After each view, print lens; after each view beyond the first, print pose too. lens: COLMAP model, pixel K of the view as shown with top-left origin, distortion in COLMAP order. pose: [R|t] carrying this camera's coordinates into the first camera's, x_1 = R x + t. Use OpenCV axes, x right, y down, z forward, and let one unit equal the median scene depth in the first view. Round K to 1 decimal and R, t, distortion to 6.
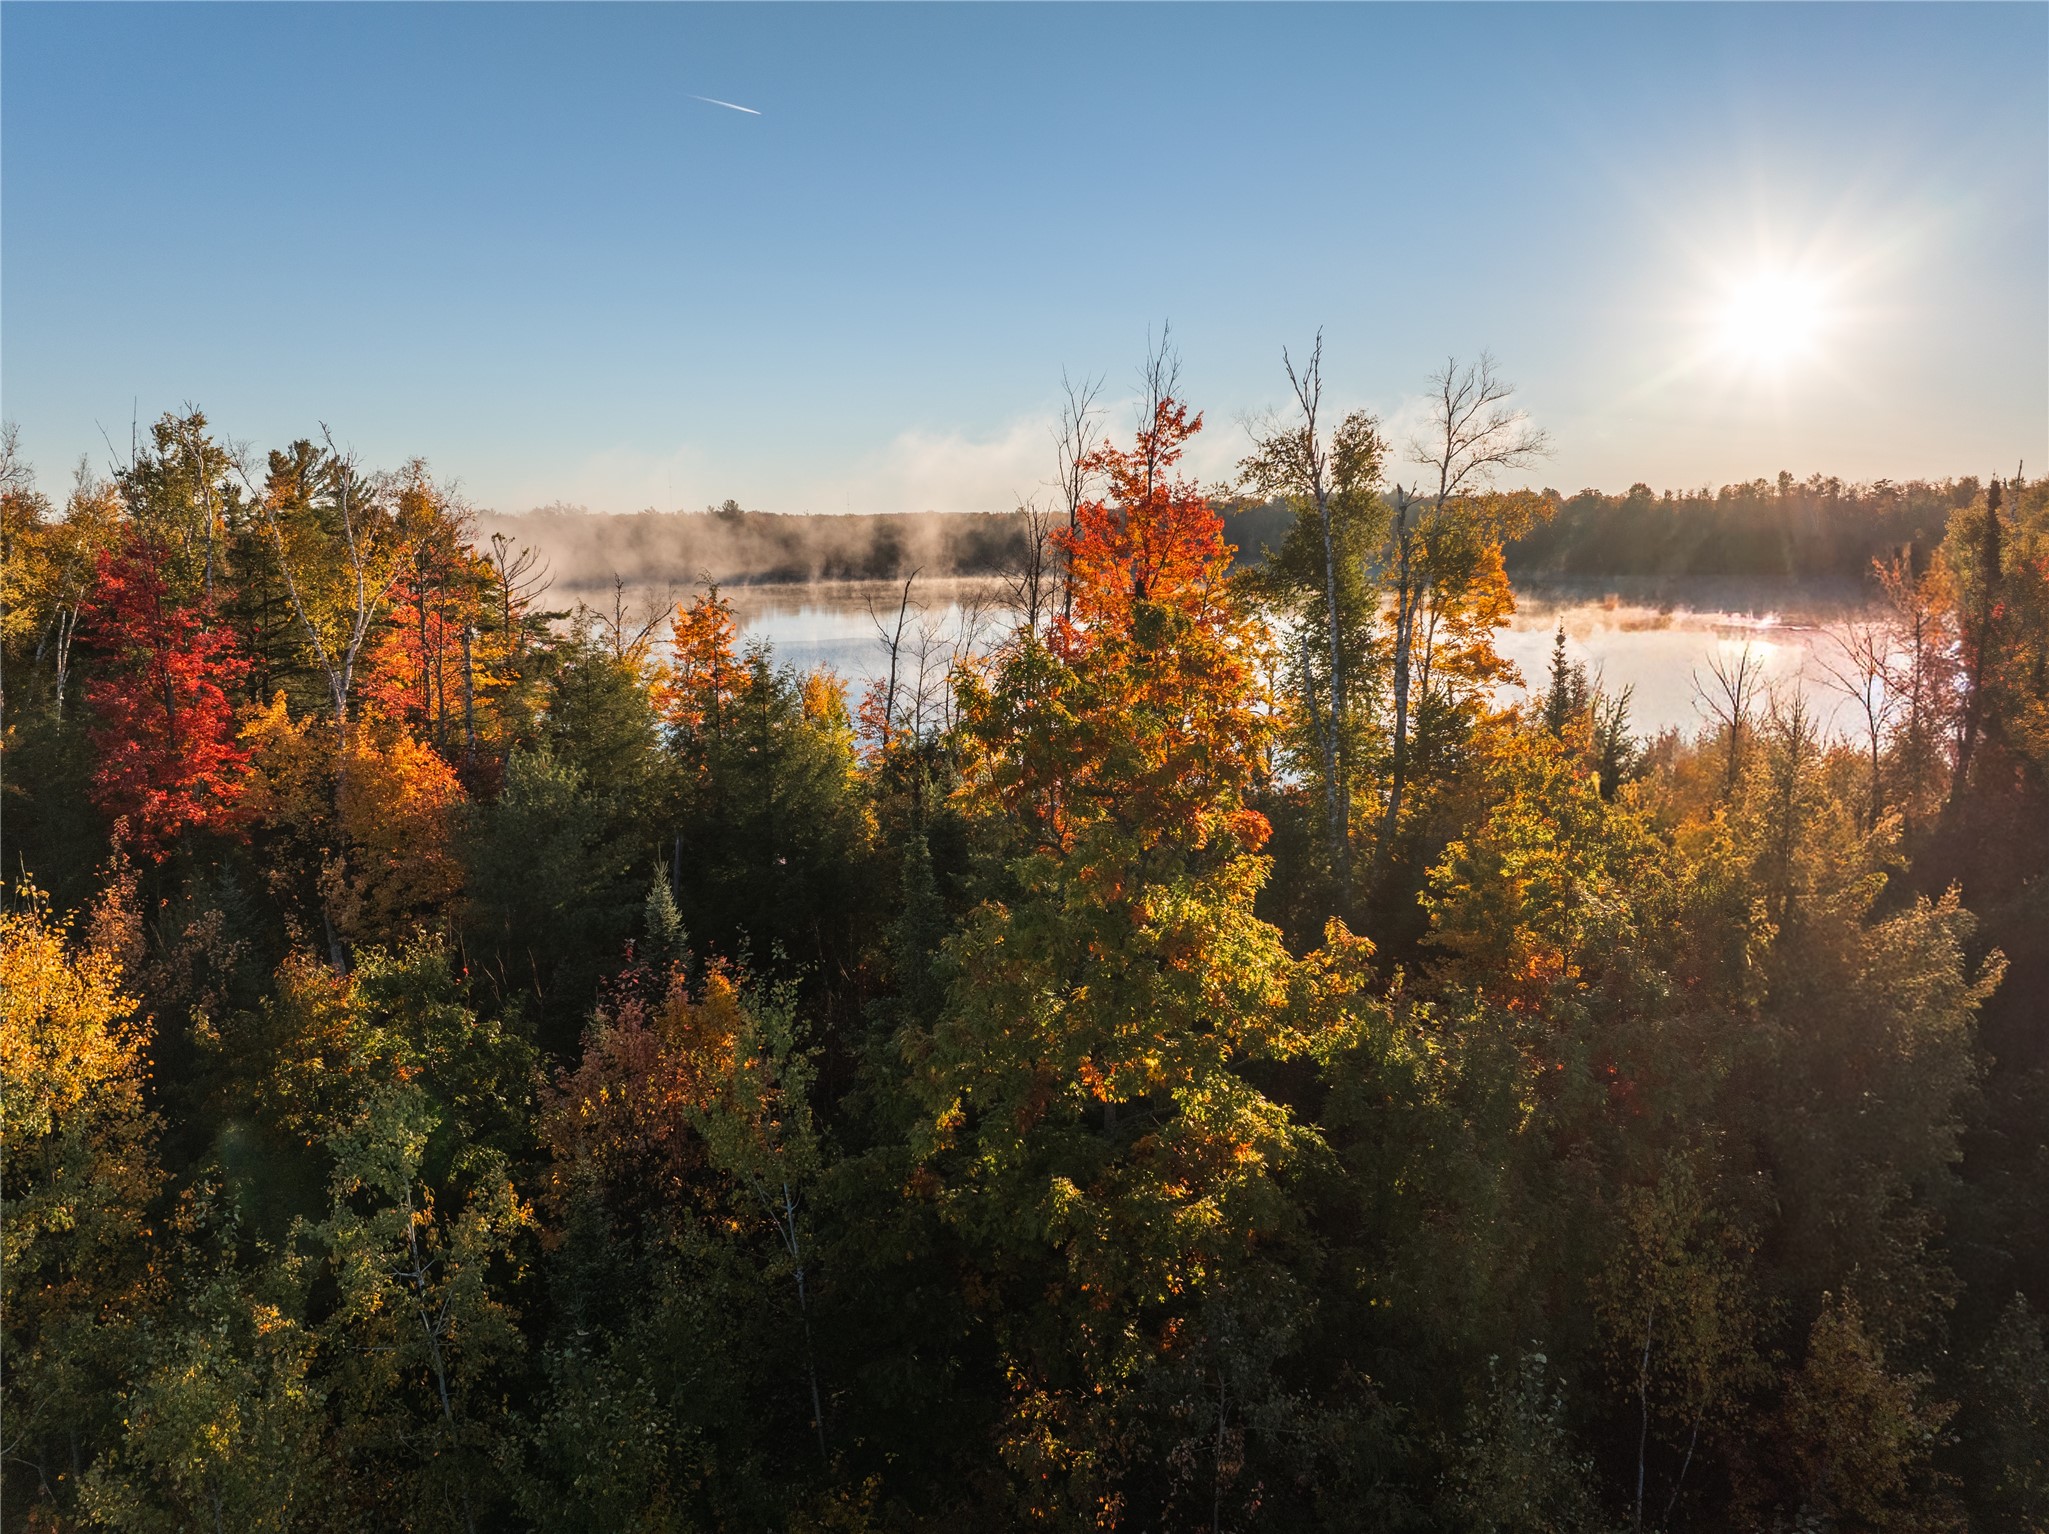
lens RADIAL K [[1450.5, 0, 1021.4], [0, 1450.5, 764.4], [0, 0, 1]] dist [-0.043877, 0.020387]
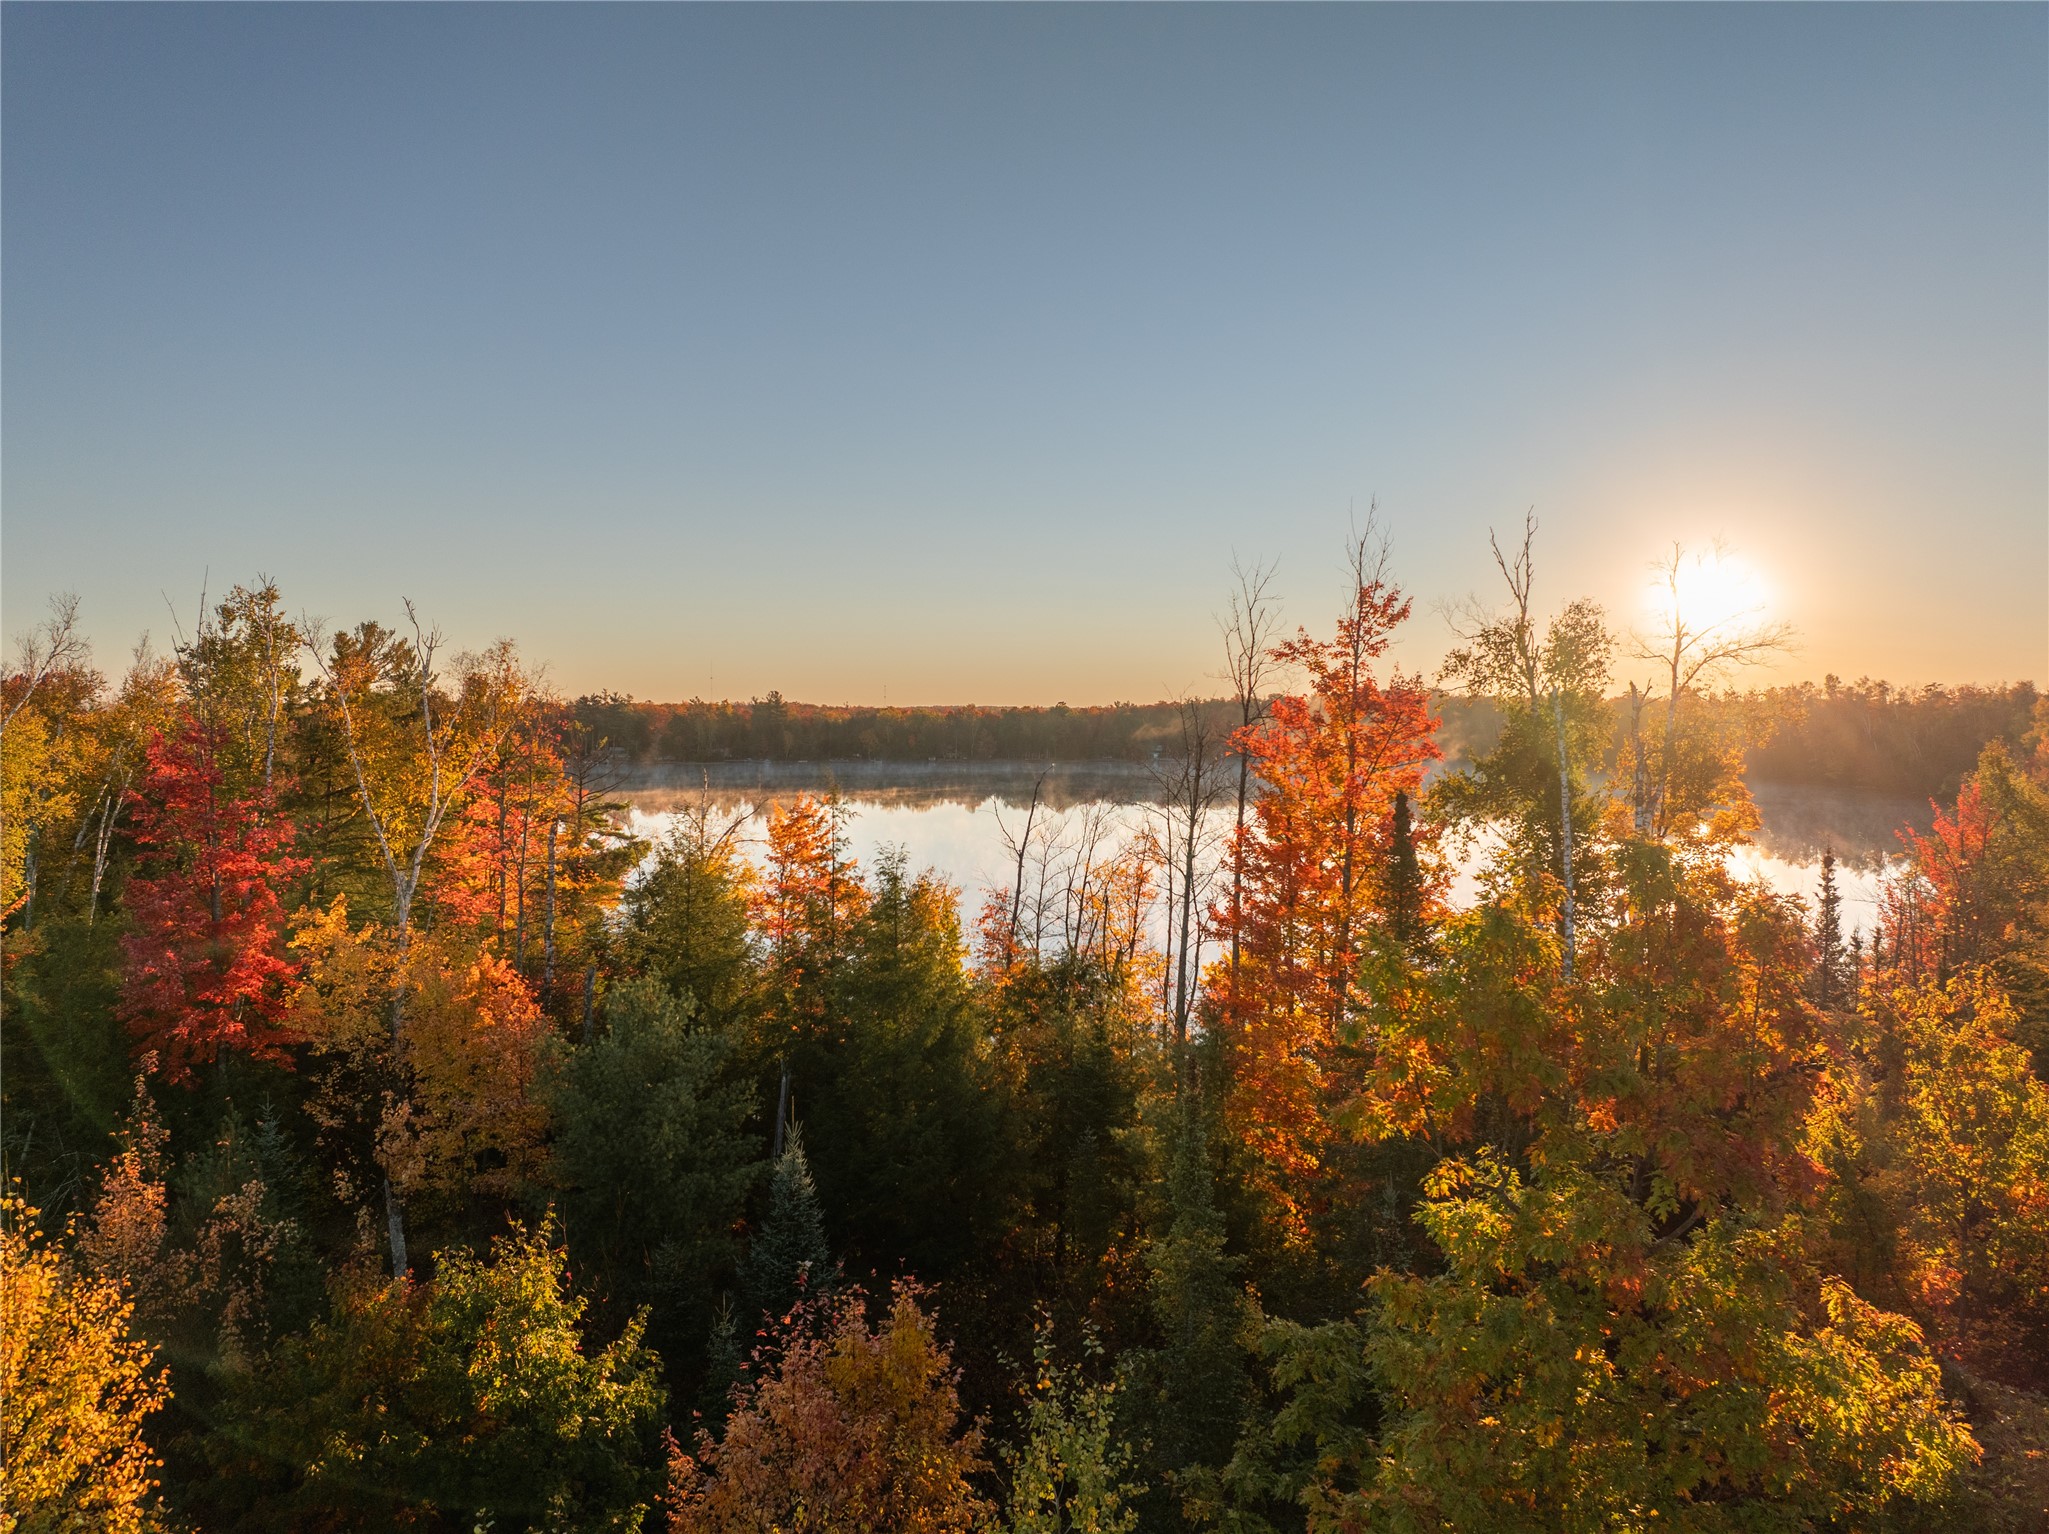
lens RADIAL K [[1450.5, 0, 1022.3], [0, 1450.5, 771.8], [0, 0, 1]] dist [-0.043877, 0.020387]
pose [[0.999657, 0.014022, -0.022139, -0.080030], [-0.016722, 0.991777, -0.126881, -0.021228], [0.020178, 0.127208, 0.991671, 0.124342]]
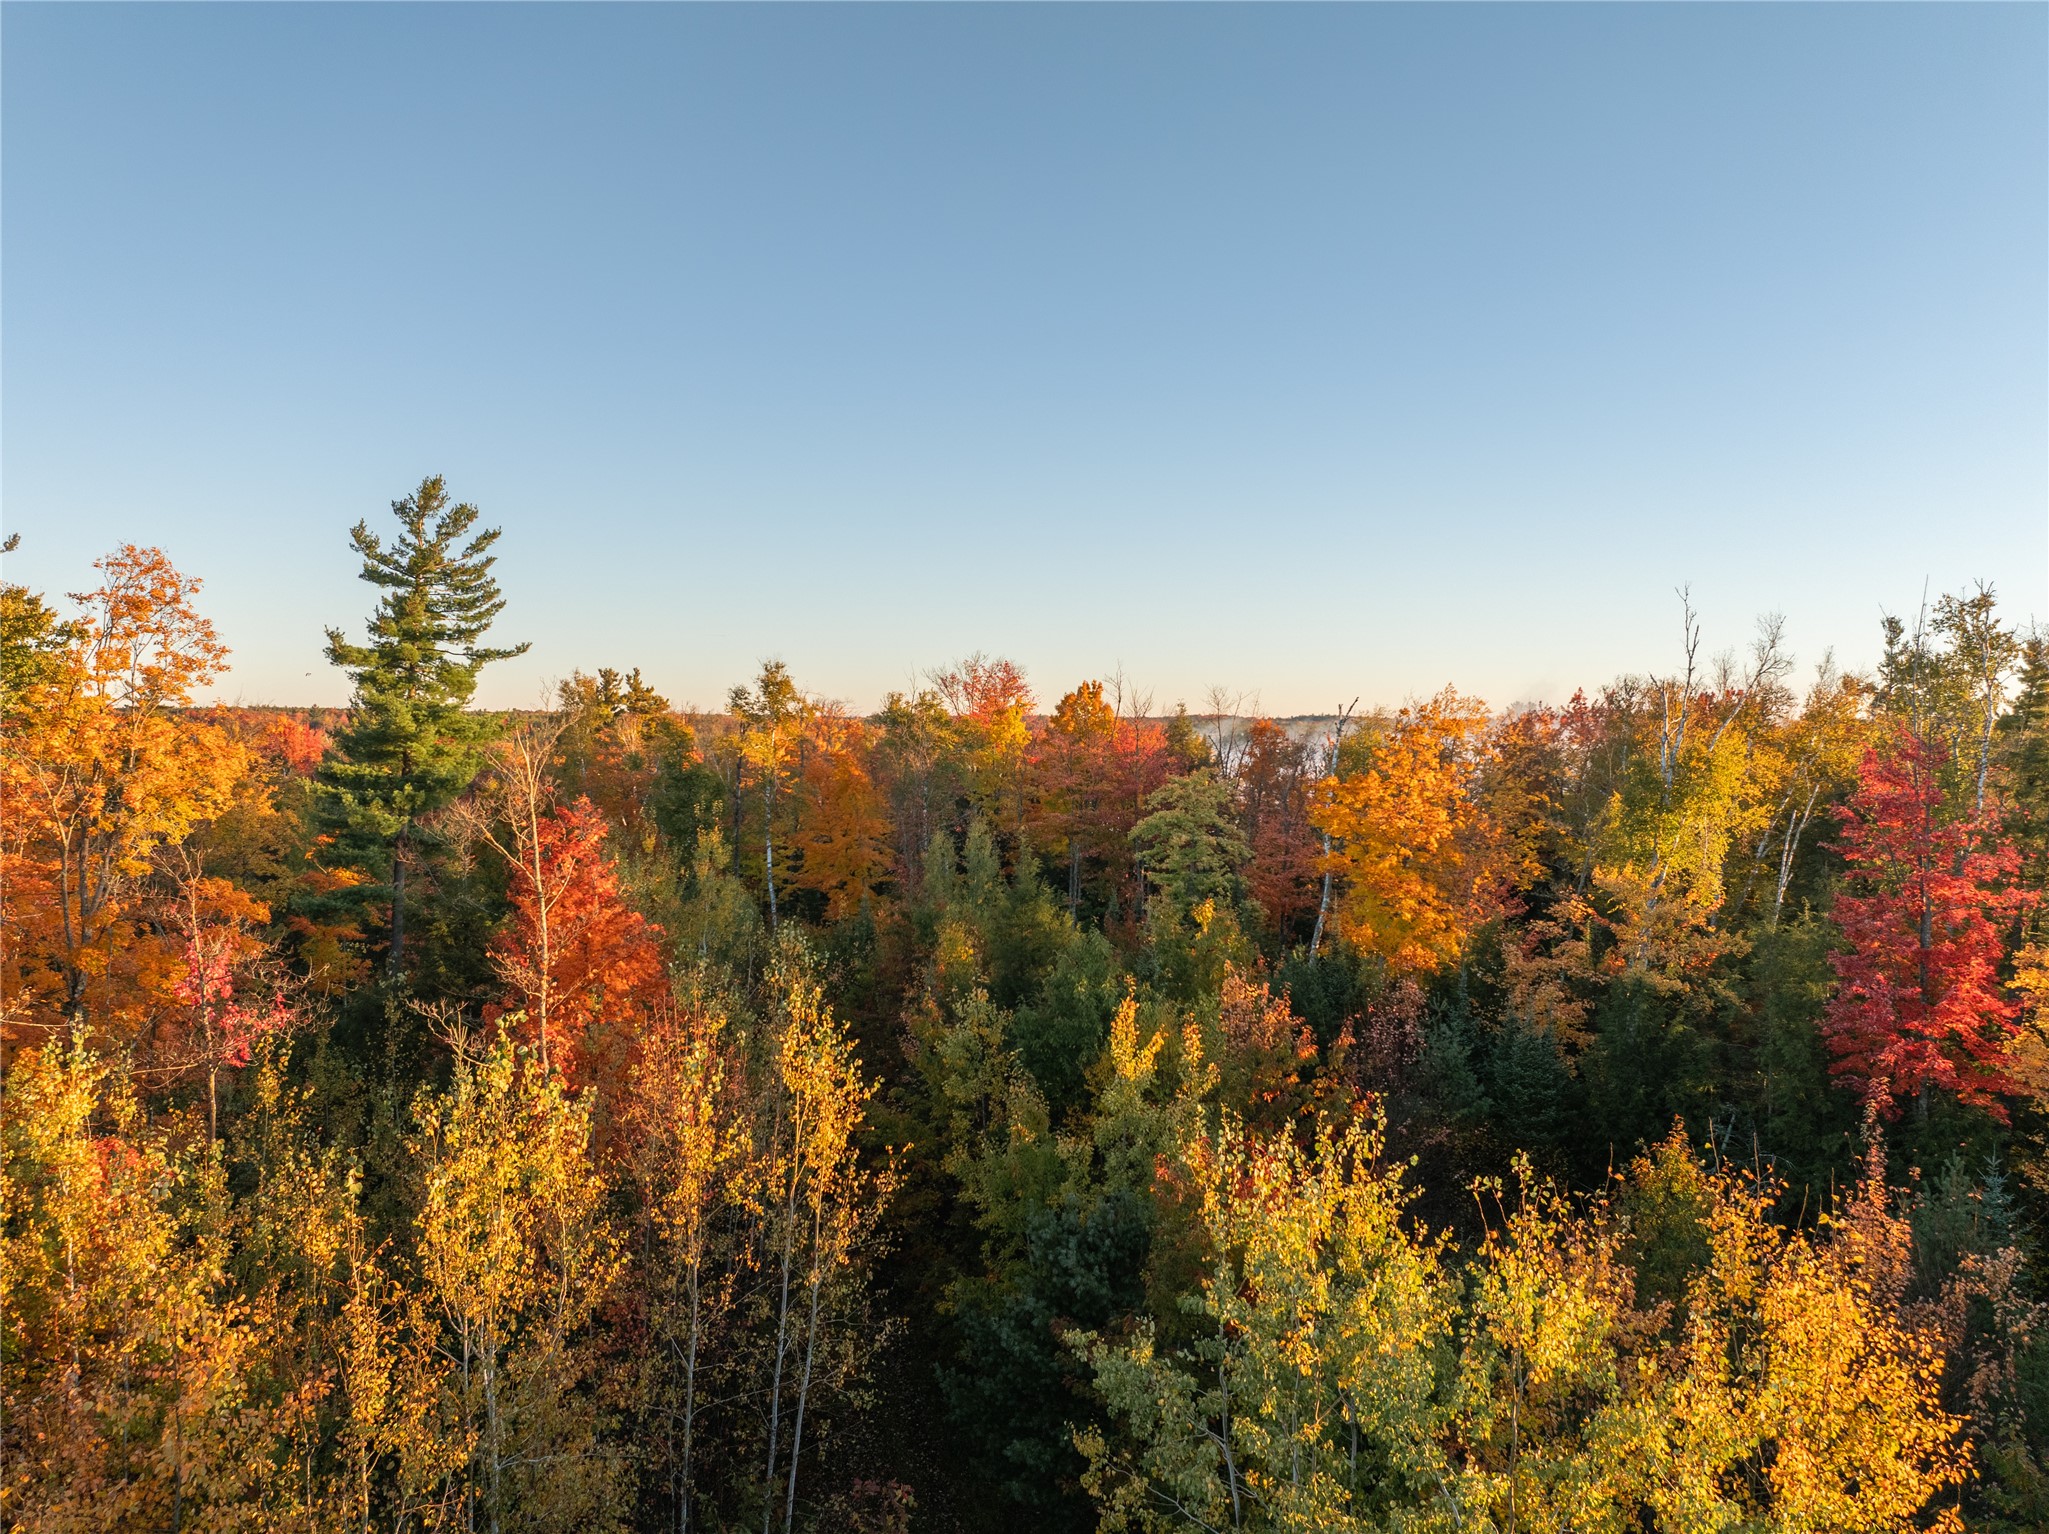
lens RADIAL K [[1450.5, 0, 1017.9], [0, 1450.5, 766.0], [0, 0, 1]] dist [-0.043877, 0.020387]
pose [[0.488977, 0.037746, -0.871480, -0.129423], [-0.154738, 0.986972, -0.044073, -0.019826], [0.858463, 0.156402, 0.488447, 0.120930]]
